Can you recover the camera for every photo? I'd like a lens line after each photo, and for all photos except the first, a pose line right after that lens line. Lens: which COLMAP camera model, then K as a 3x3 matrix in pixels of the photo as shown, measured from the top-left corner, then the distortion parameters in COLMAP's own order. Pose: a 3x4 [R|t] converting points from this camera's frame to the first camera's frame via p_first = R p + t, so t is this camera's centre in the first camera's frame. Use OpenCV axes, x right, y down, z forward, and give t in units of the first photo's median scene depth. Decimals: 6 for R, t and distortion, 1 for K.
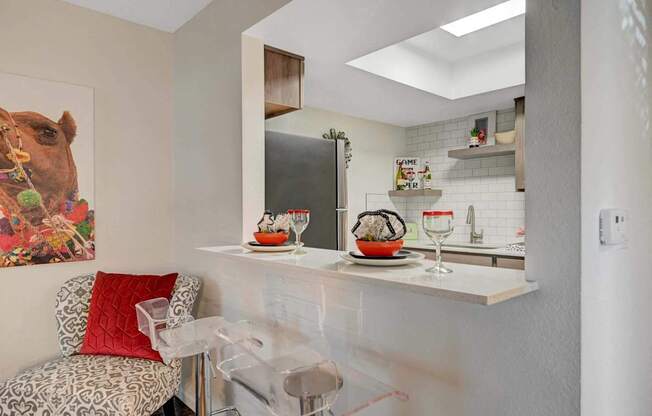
lens RADIAL K [[427.1, 0, 325.3], [0, 427.1, 205.3], [0, 0, 1]] dist [-0.006667, -0.000479]
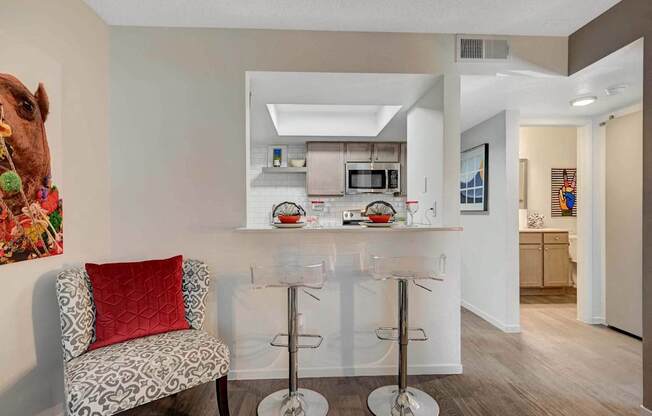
lens RADIAL K [[371.7, 0, 326.6], [0, 371.7, 211.8], [0, 0, 1]] dist [0.029521, 0.000852]
pose [[0.601715, 0.001014, 0.798710, -0.890959], [-0.000747, 0.999999, -0.000707, 0.040716], [-0.798711, -0.000171, 0.601715, 0.074885]]
